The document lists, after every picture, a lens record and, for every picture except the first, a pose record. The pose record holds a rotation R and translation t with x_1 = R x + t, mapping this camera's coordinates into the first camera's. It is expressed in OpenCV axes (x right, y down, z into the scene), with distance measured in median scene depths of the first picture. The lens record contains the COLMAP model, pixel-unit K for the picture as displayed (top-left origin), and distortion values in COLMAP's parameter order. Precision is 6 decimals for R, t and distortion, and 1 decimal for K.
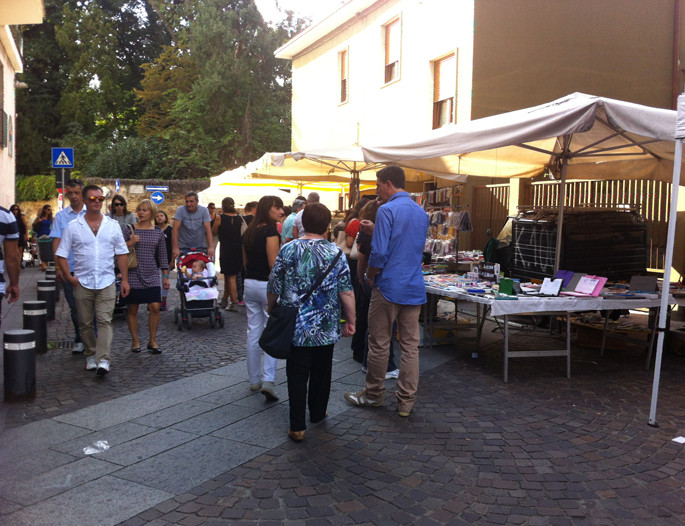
lens RADIAL K [[705.2, 0, 353.9], [0, 705.2, 241.4], [0, 0, 1]] dist [0.069968, -0.329414]
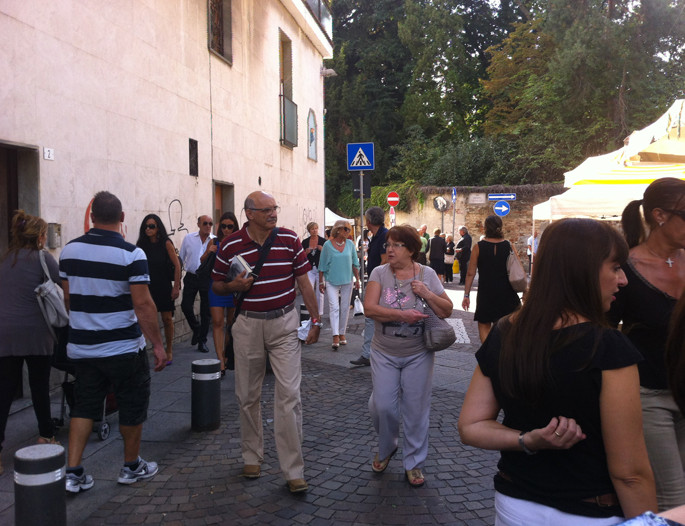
lens RADIAL K [[705.2, 0, 353.9], [0, 705.2, 241.4], [0, 0, 1]] dist [0.069968, -0.329414]
pose [[0.874260, -0.000249, -0.485459, -0.038195], [-0.007424, 0.999876, -0.013883, -0.012393], [0.485402, 0.015741, 0.874149, 0.225114]]
